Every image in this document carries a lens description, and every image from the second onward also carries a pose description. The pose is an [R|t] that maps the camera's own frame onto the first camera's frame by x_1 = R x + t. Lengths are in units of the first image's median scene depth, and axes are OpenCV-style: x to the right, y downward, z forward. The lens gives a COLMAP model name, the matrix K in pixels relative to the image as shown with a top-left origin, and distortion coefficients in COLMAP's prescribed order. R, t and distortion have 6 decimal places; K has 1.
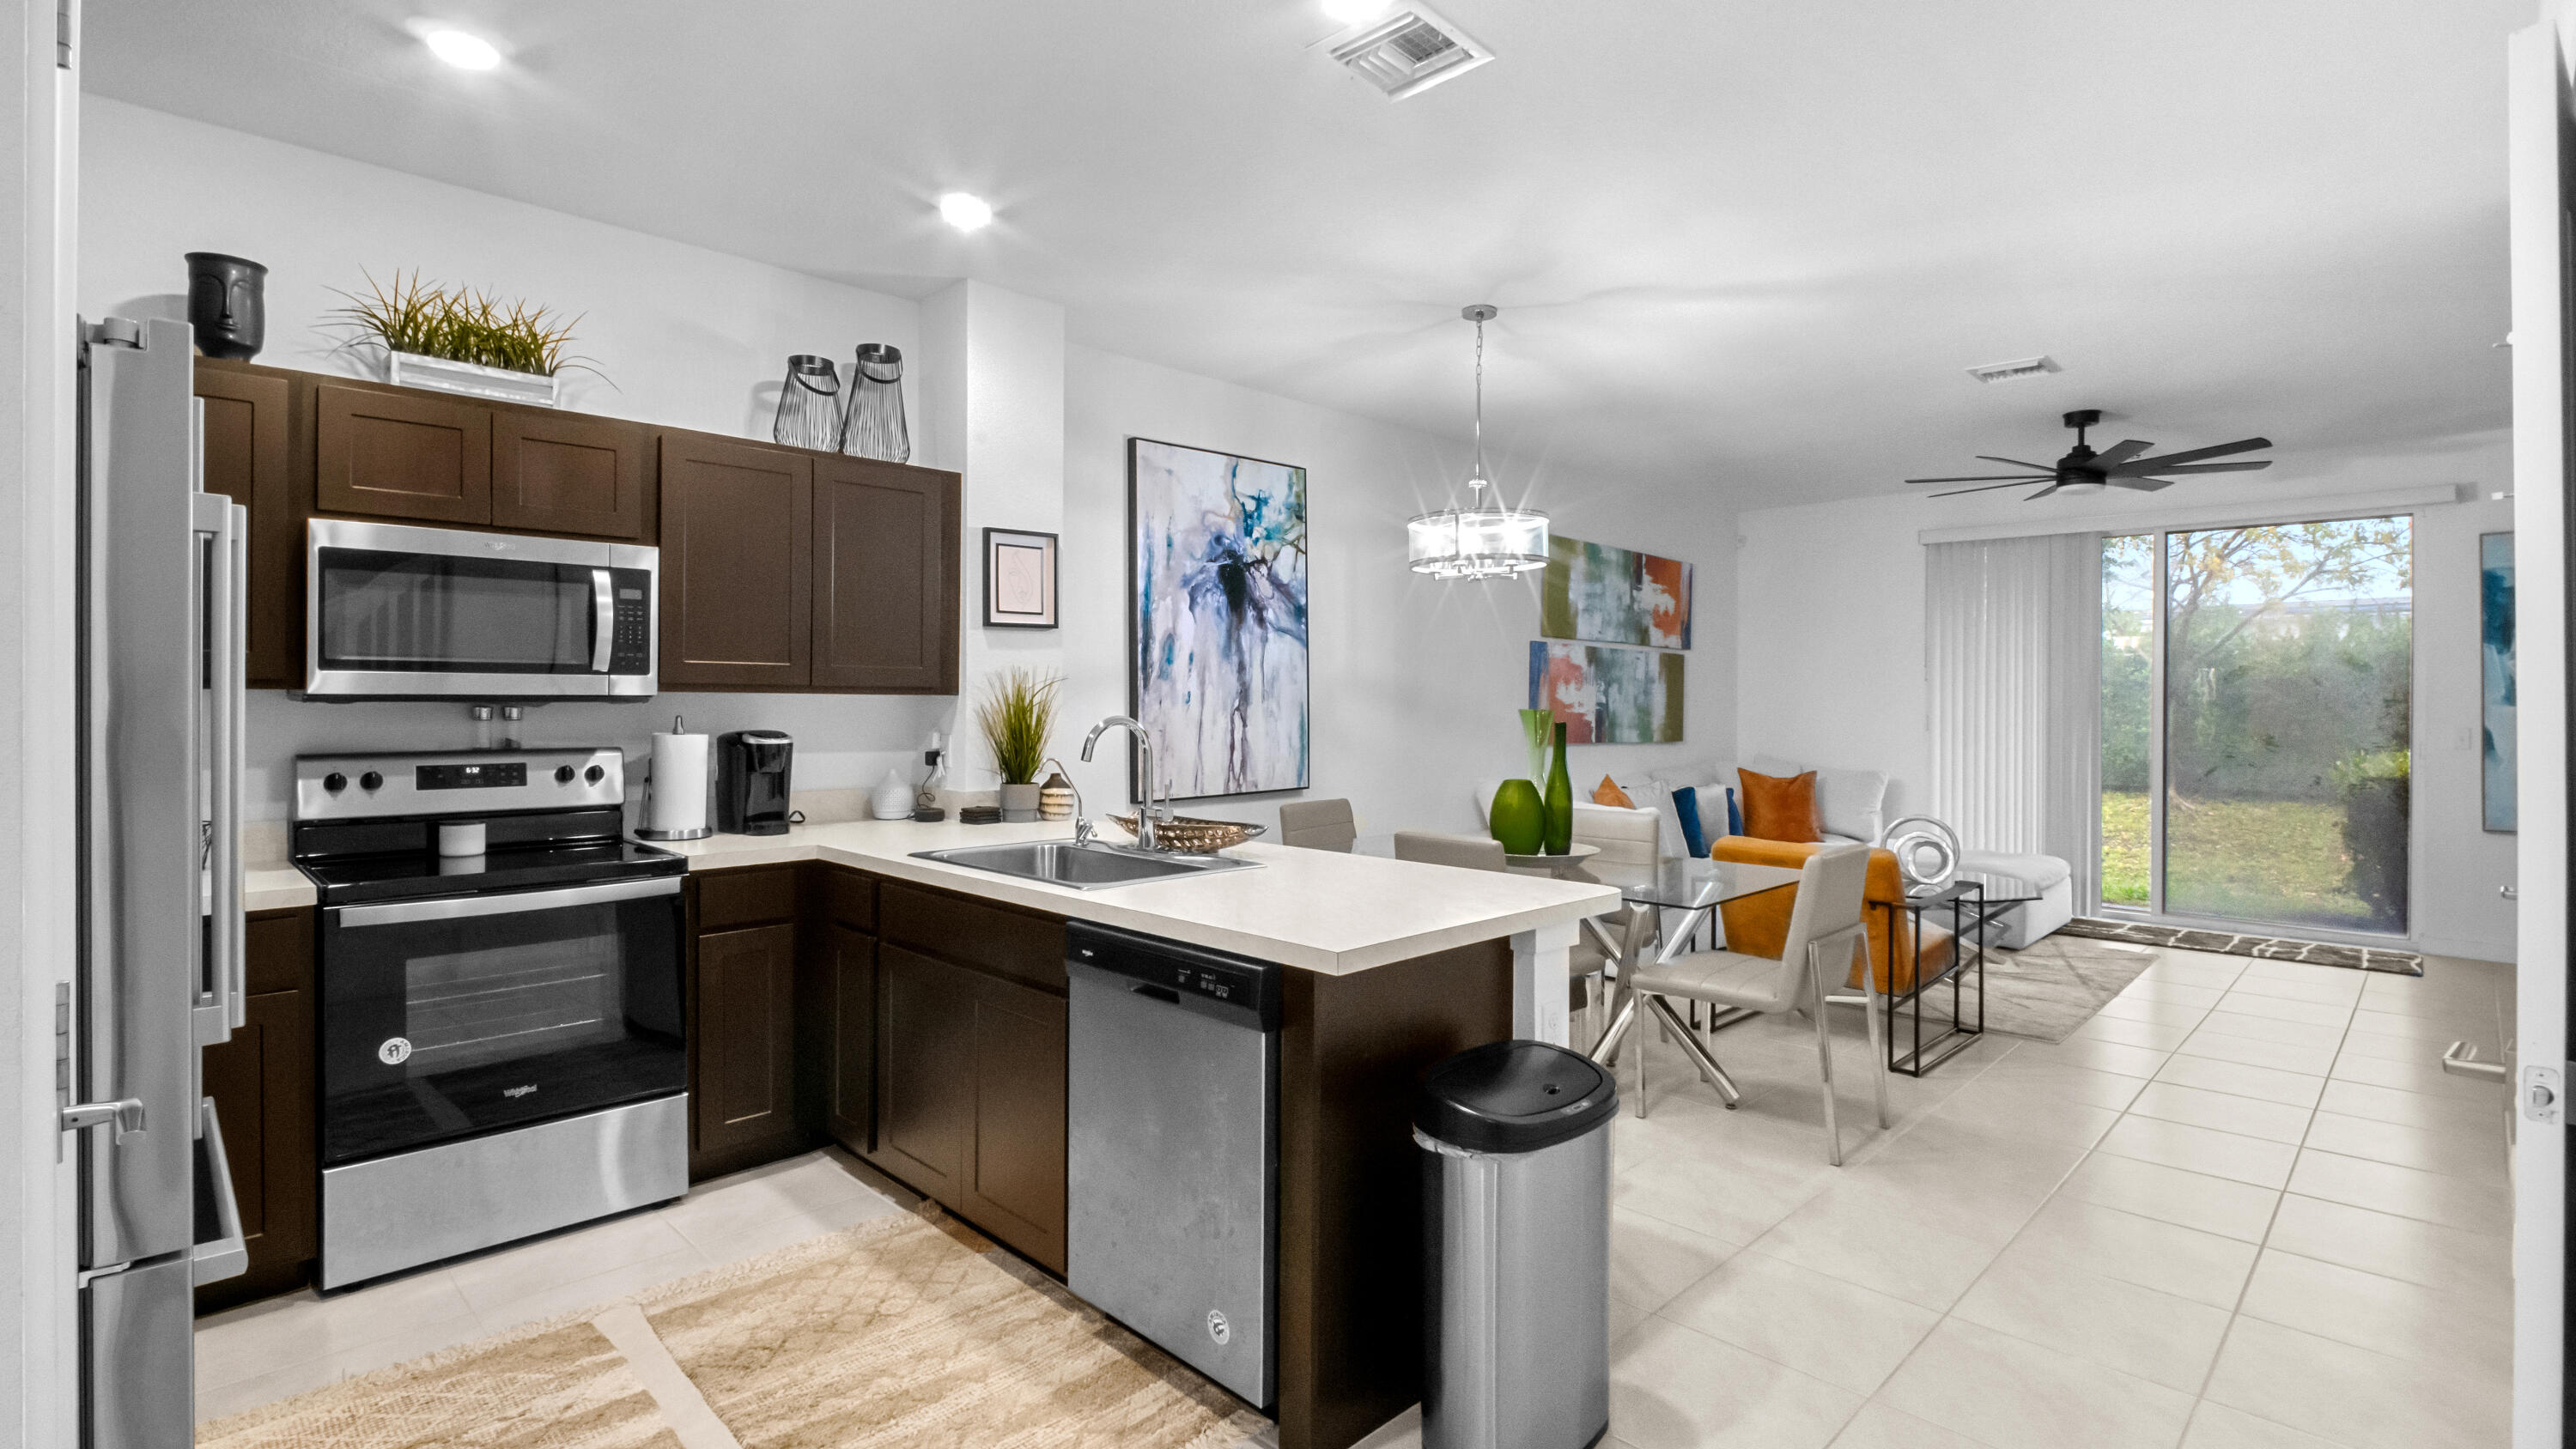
lens RADIAL K [[1196.8, 0, 1310.9], [0, 1196.8, 698.5], [0, 0, 1]] dist [-0.001761, -0.000880]
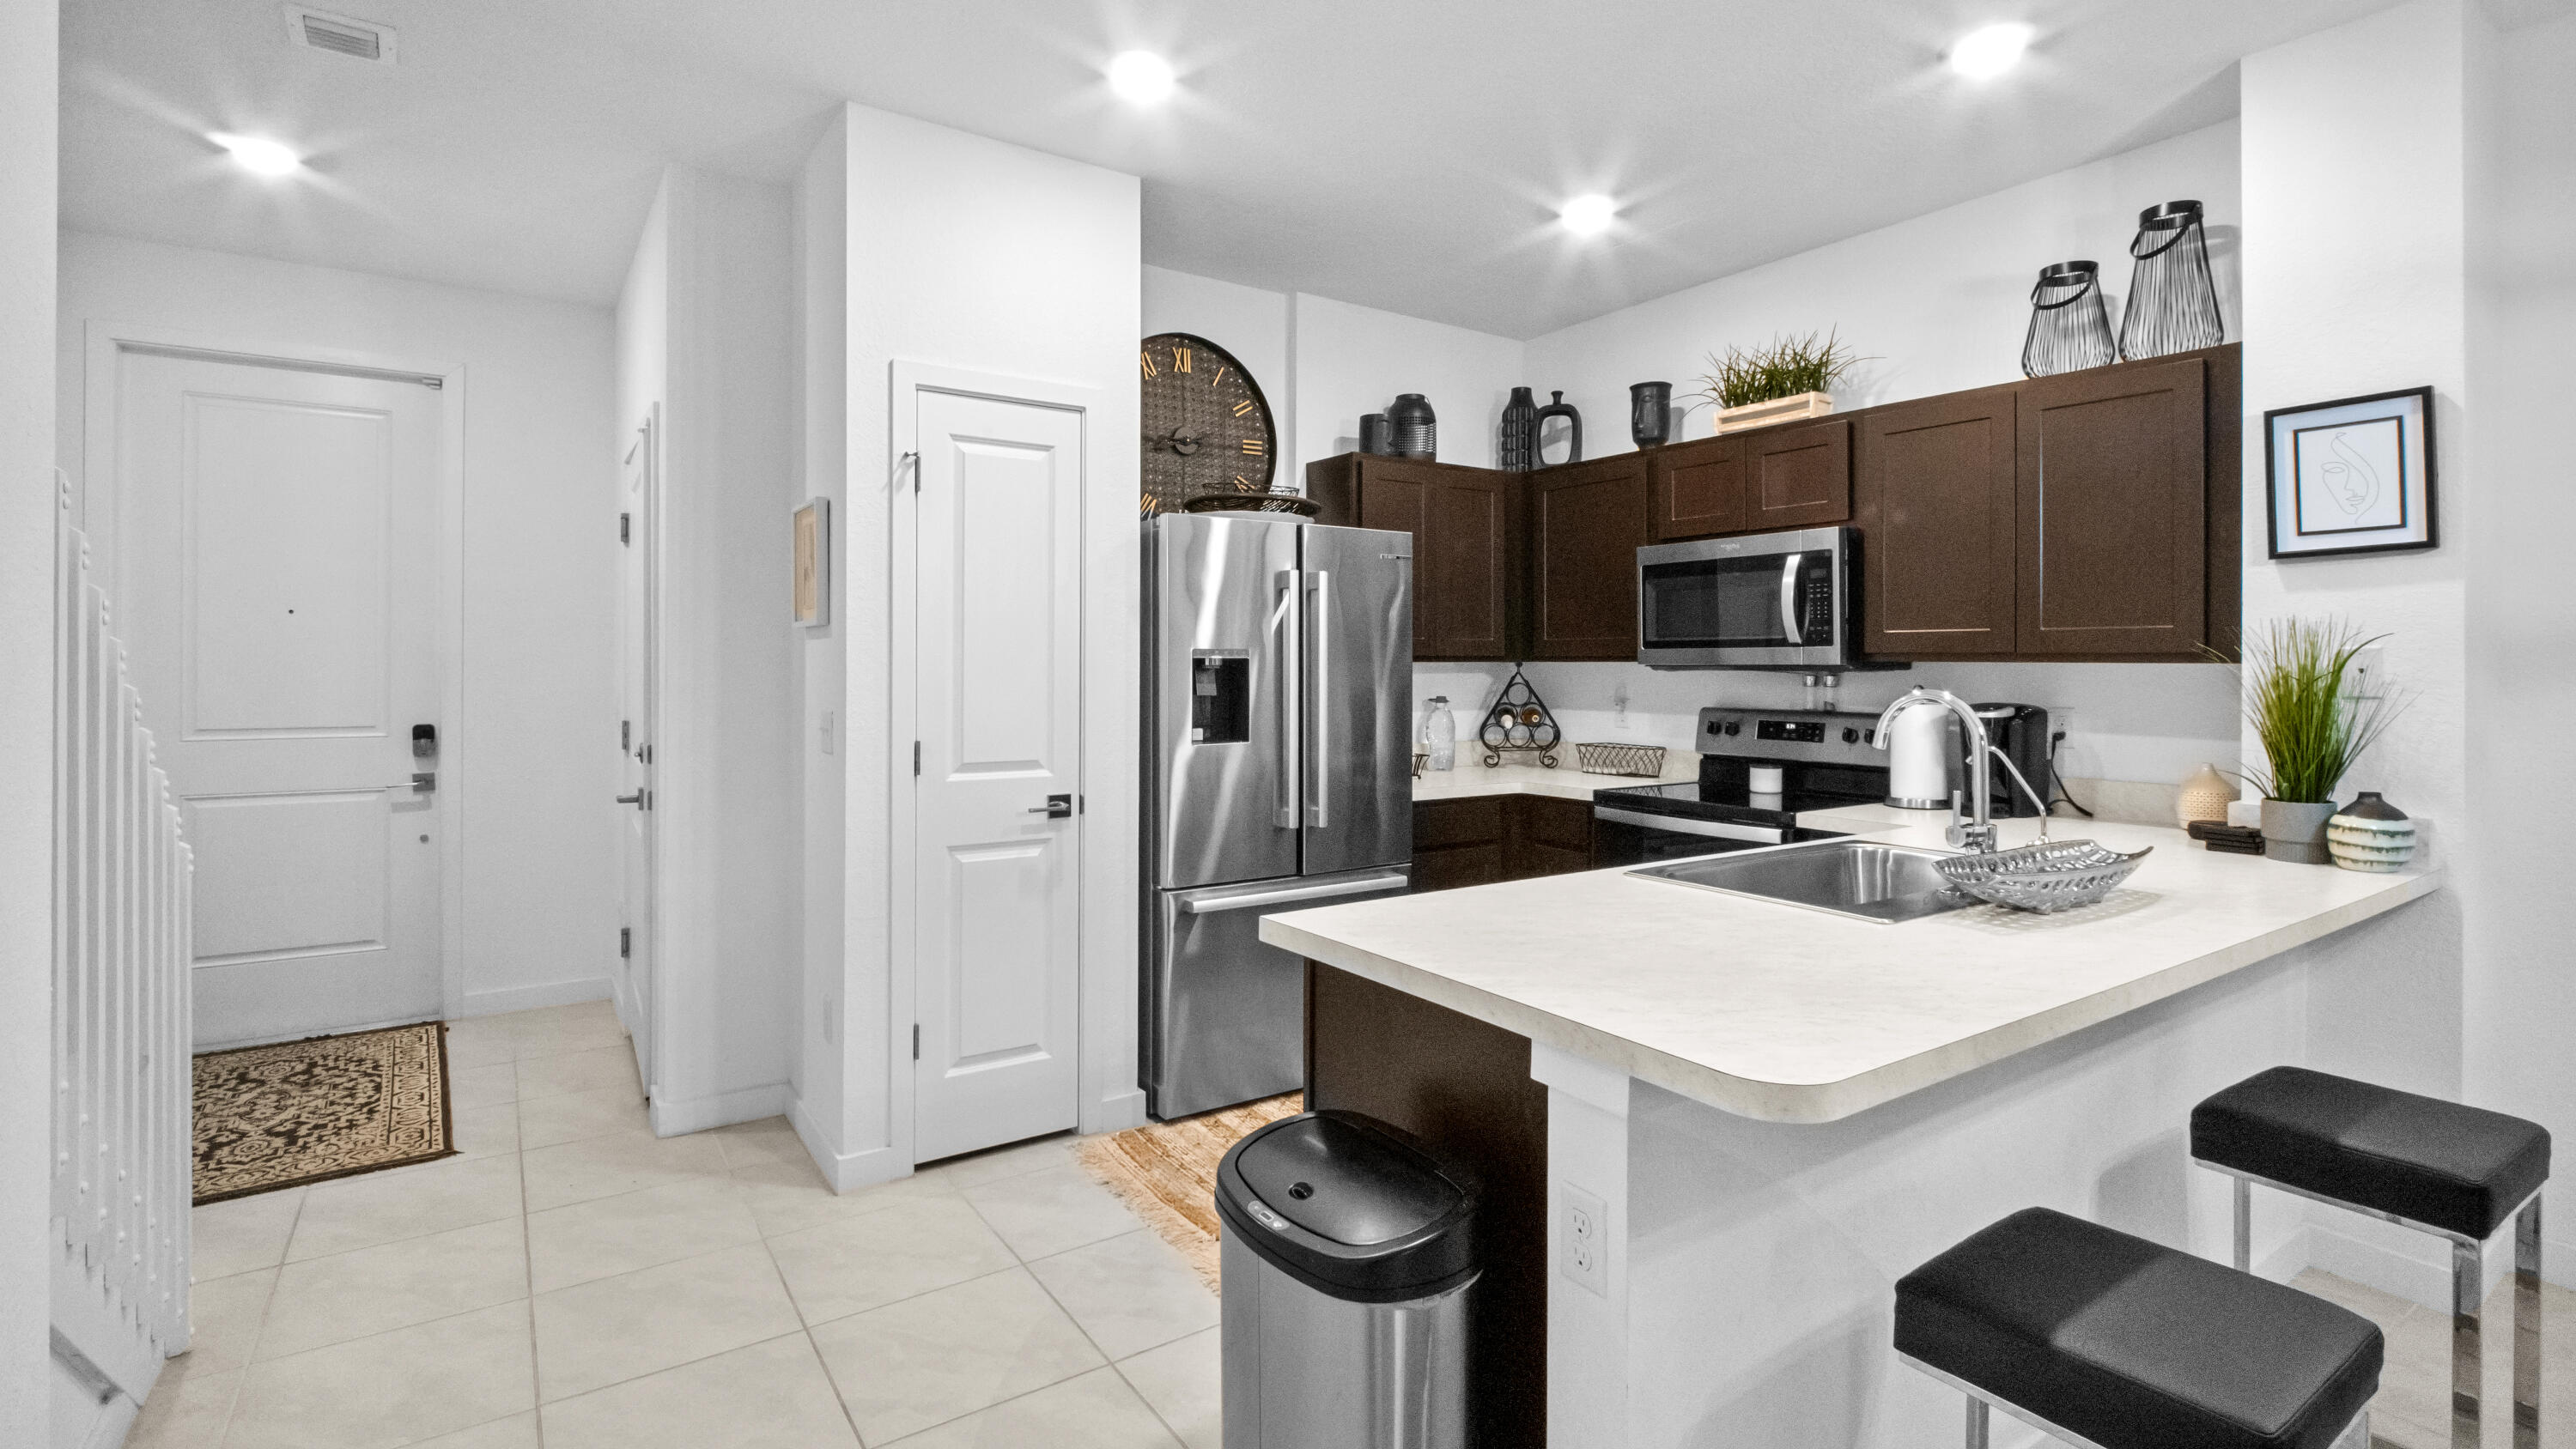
lens RADIAL K [[1184.8, 0, 1298.5], [0, 1184.8, 666.6], [0, 0, 1]] dist [-0.004244, -0.000907]
pose [[-0.190406, -0.004741, -0.981694, 0.469886], [-0.004258, 0.999983, -0.004003, 0.004391], [0.981696, 0.003418, -0.190423, 0.582247]]
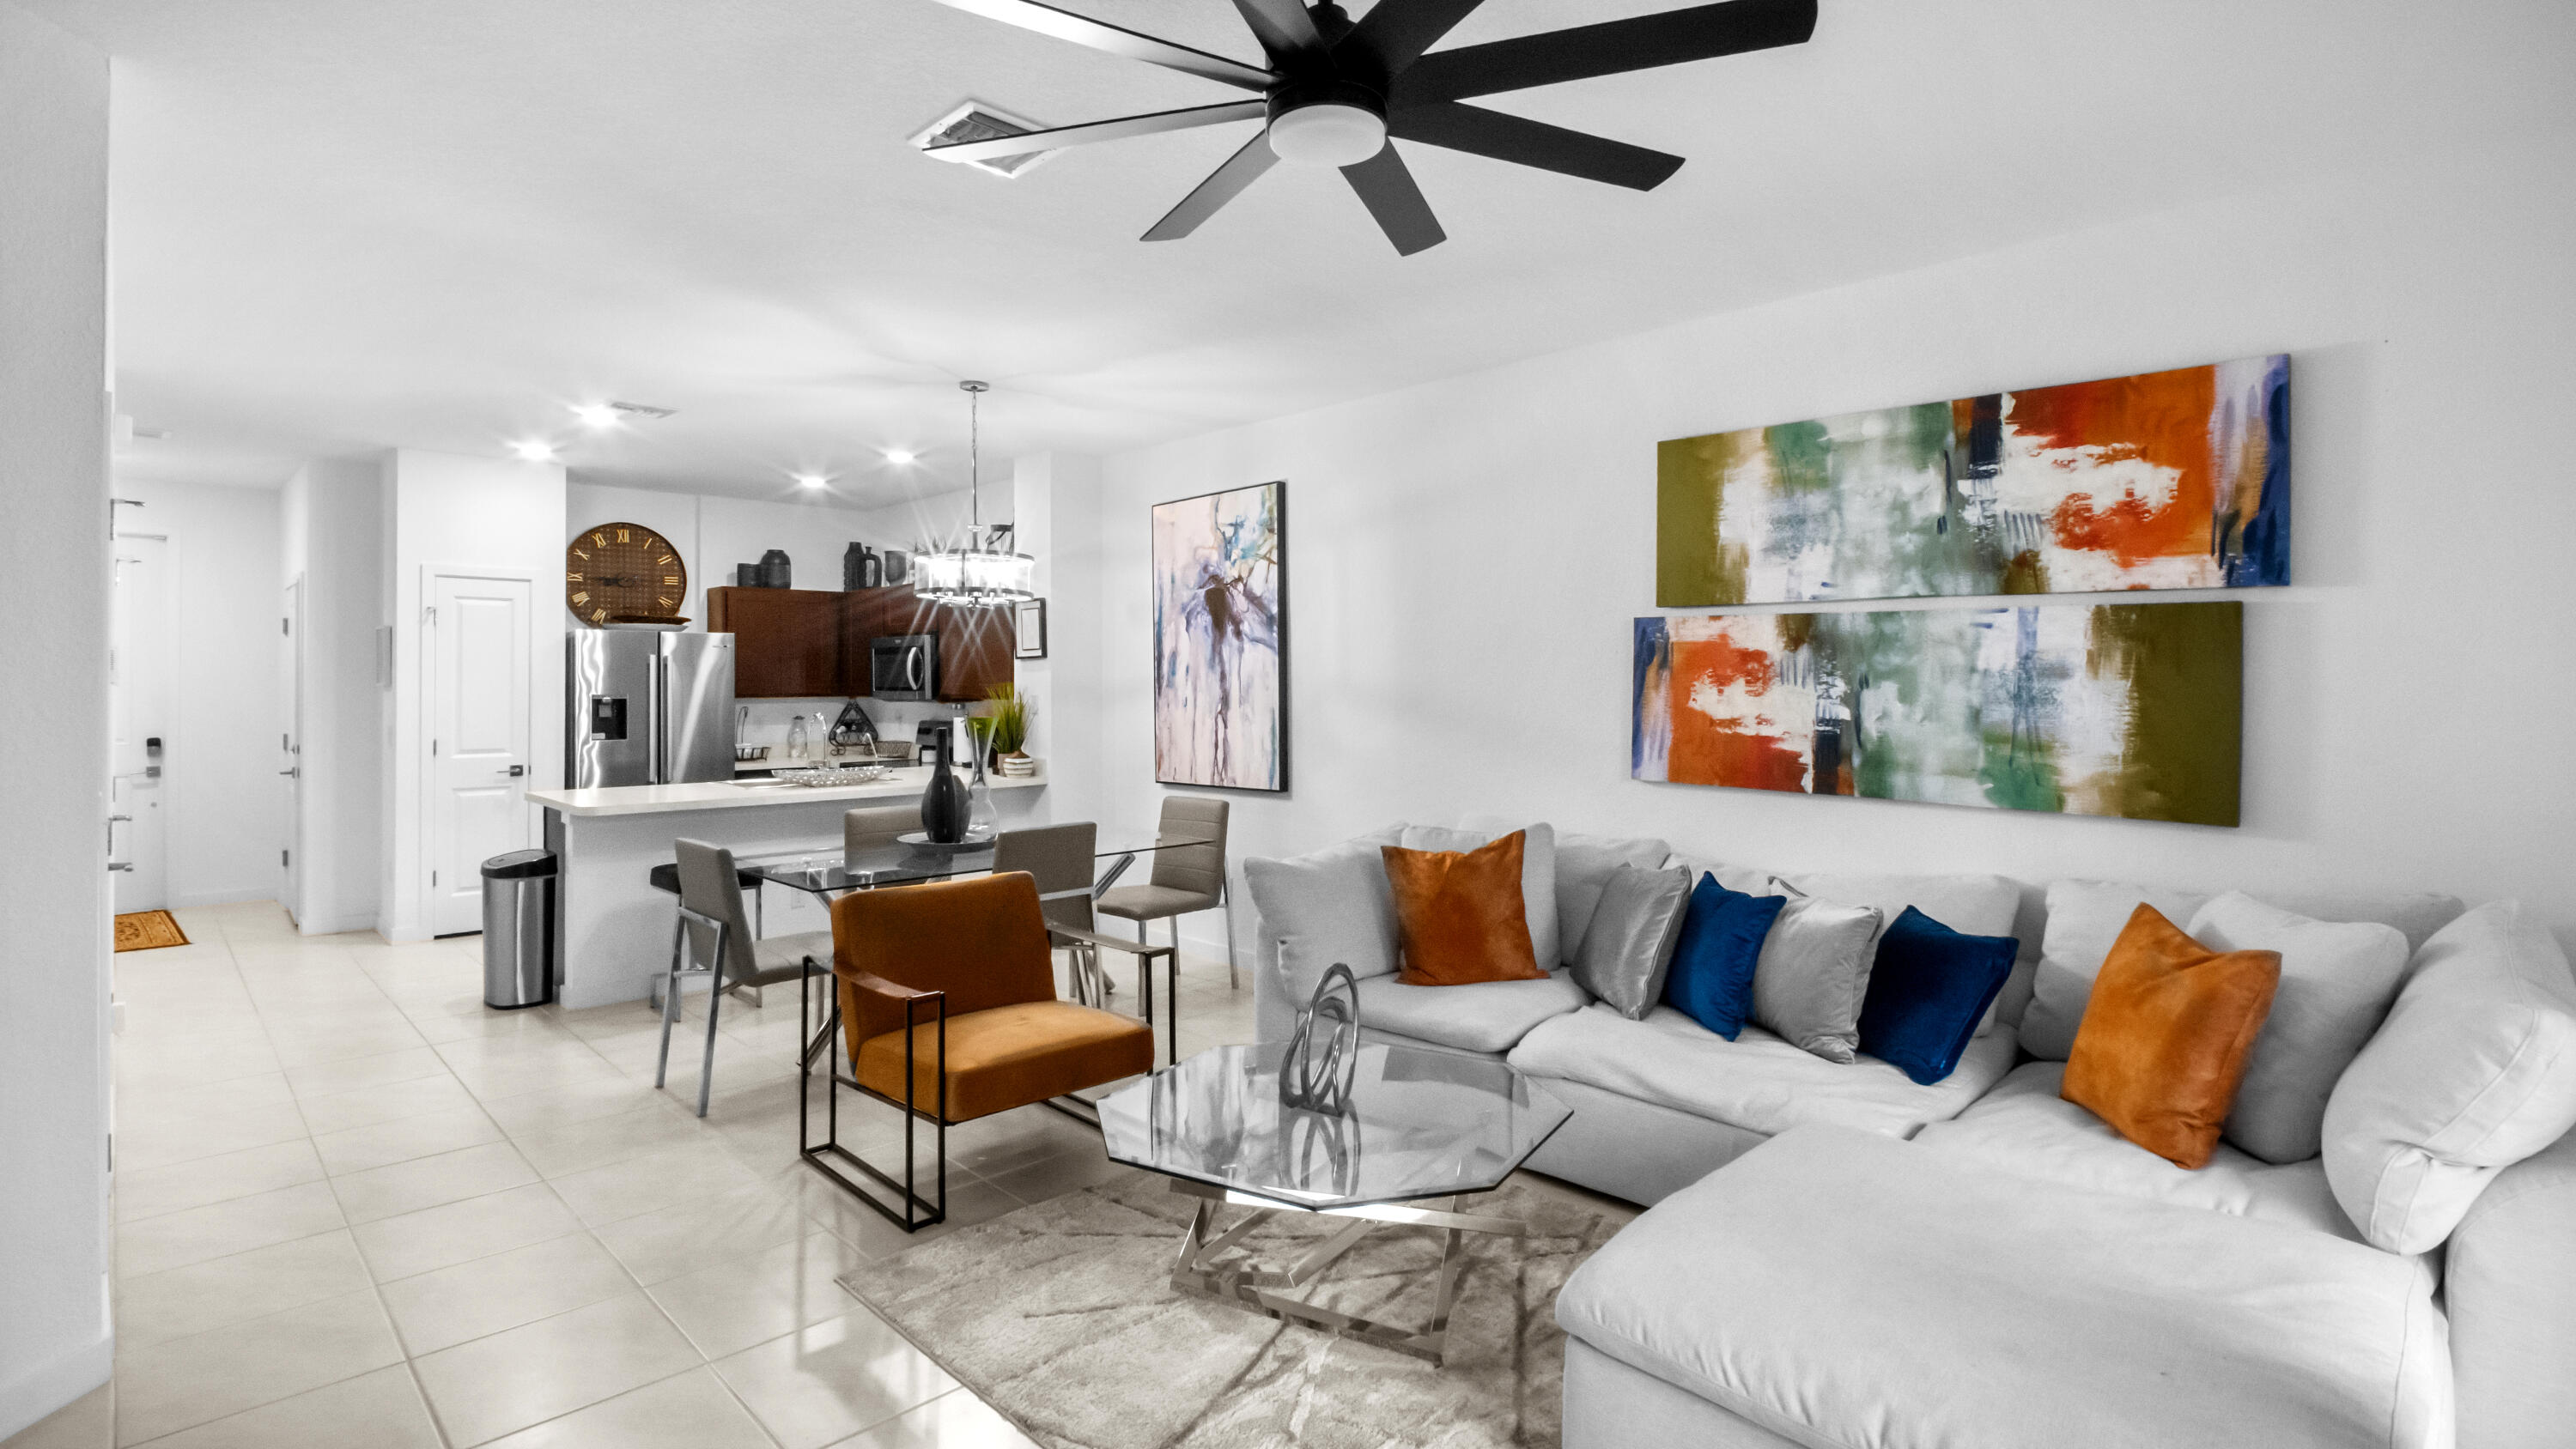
lens RADIAL K [[1201.5, 0, 1288.8], [0, 1201.5, 675.9], [0, 0, 1]] dist [0.006352, -0.007991]
pose [[-0.019685, -0.011547, -0.999740, 1.385860], [0.000915, 0.999933, -0.011567, -0.016635], [0.999806, -0.001143, -0.019674, 1.387162]]
